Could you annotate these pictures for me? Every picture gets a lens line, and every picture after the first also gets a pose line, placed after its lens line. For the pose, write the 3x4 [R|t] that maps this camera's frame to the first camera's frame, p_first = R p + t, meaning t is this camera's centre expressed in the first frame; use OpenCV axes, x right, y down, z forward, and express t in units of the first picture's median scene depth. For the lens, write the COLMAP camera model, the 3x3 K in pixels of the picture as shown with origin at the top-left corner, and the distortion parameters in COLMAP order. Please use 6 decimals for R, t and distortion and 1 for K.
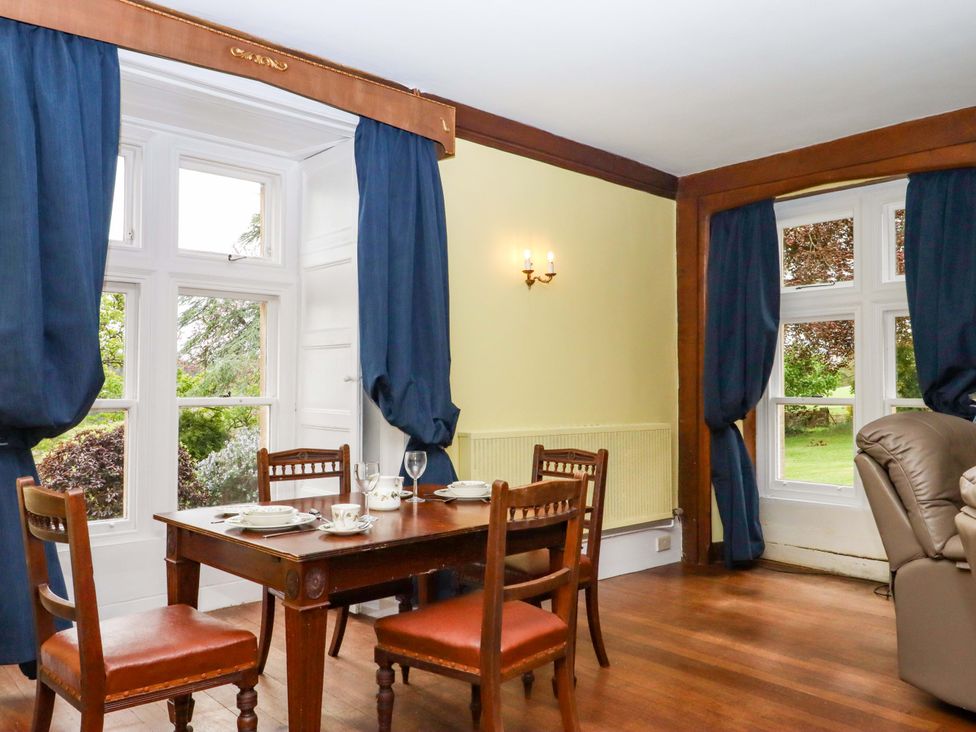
lens RADIAL K [[777.8, 0, 513.4], [0, 777.8, 375.8], [0, 0, 1]] dist [0.012606, 0.006122]
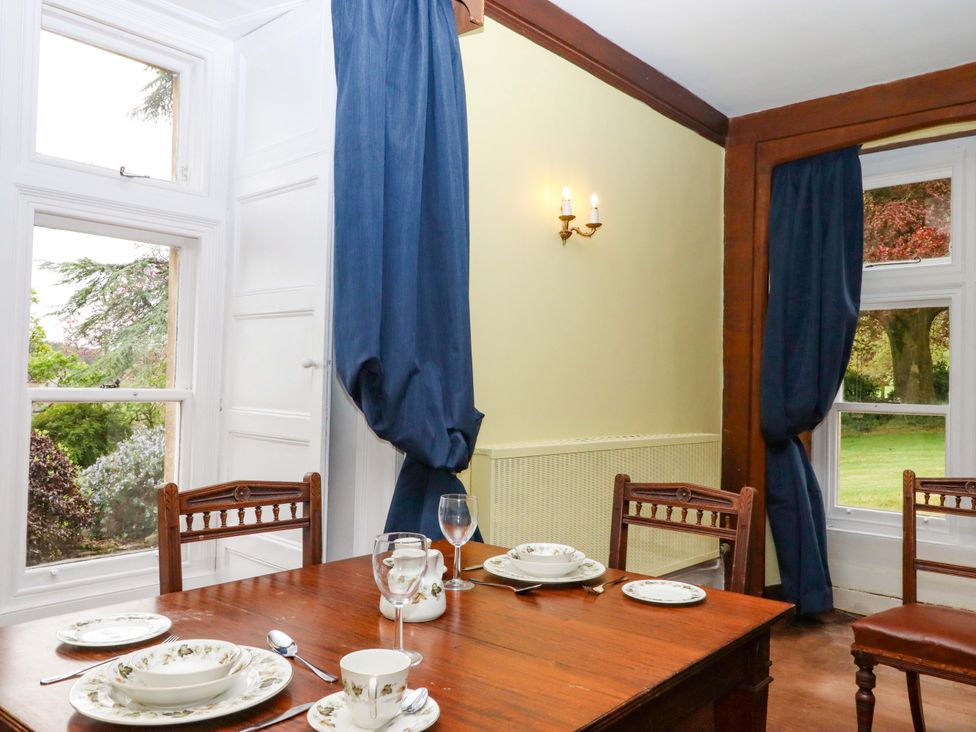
lens RADIAL K [[781.1, 0, 505.7], [0, 781.1, 370.4], [0, 0, 1]] dist [0.005002, 0.001186]
pose [[0.995213, 0.023435, 0.094874, -0.109650], [-0.023182, 0.999724, -0.003768, 0.008020], [-0.094936, 0.001550, 0.995482, 0.336404]]
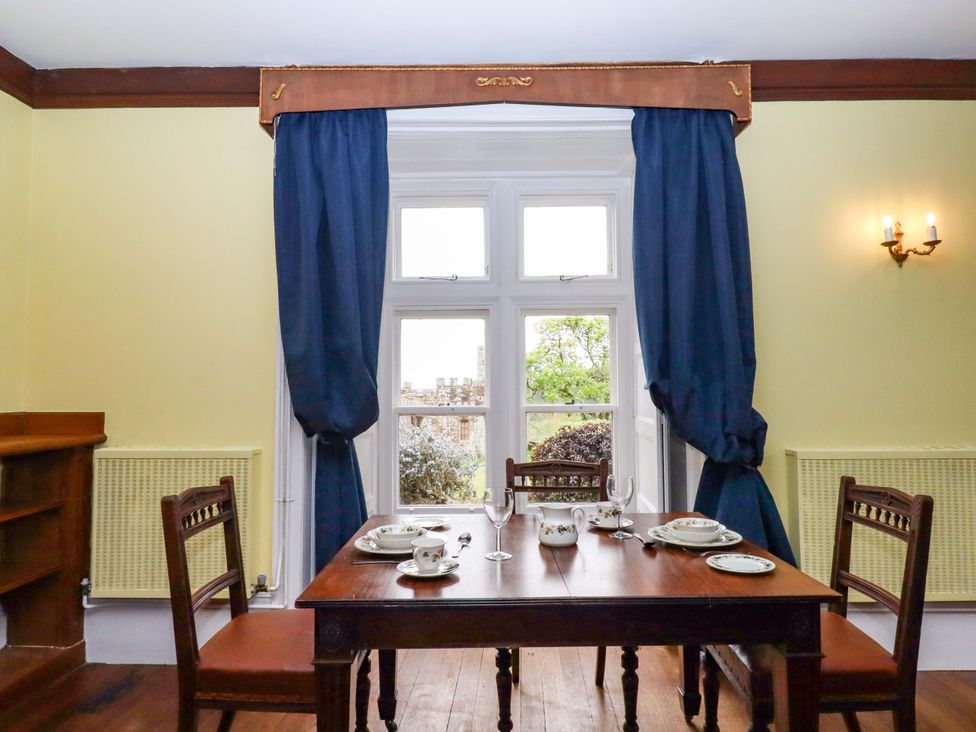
lens RADIAL K [[615.2, 0, 500.0], [0, 615.2, 364.4], [0, 0, 1]] dist [-0.003958, -0.000921]
pose [[0.711811, -0.036840, -0.701405, 0.182656], [0.018782, 0.999265, -0.033424, -0.001908], [0.702120, 0.010618, 0.711979, 0.329520]]
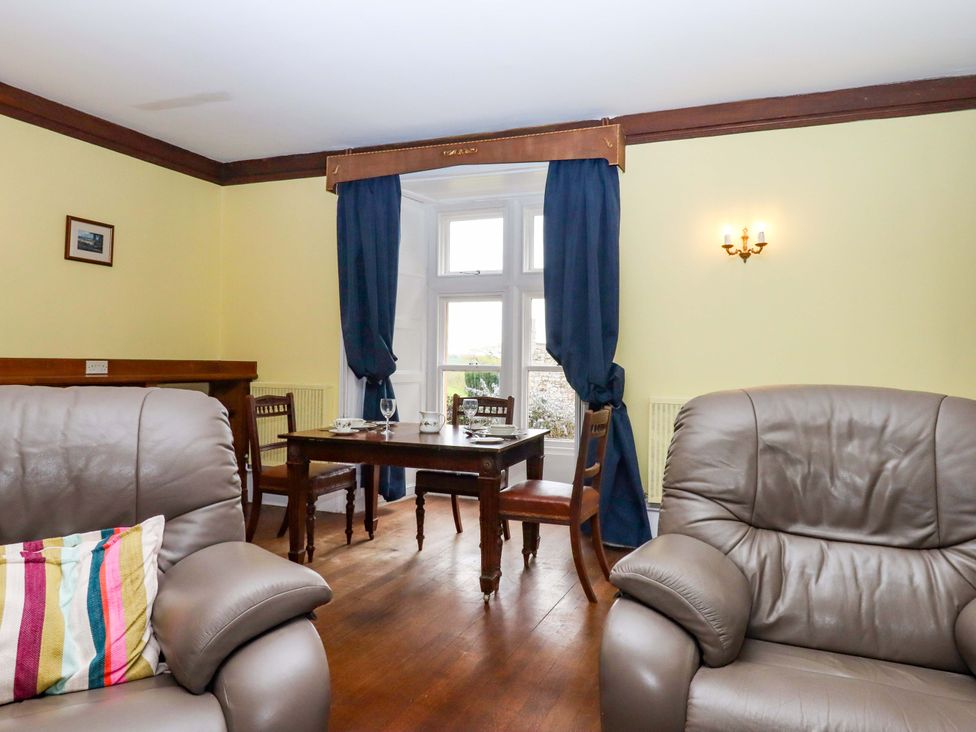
lens RADIAL K [[691.0, 0, 507.8], [0, 691.0, 366.8], [0, 0, 1]] dist [0.004513, 0.003762]
pose [[0.421249, 0.007933, -0.906910, 0.801039], [-0.000314, 0.999963, 0.008601, 0.019645], [0.906945, -0.003339, 0.421236, 0.385712]]
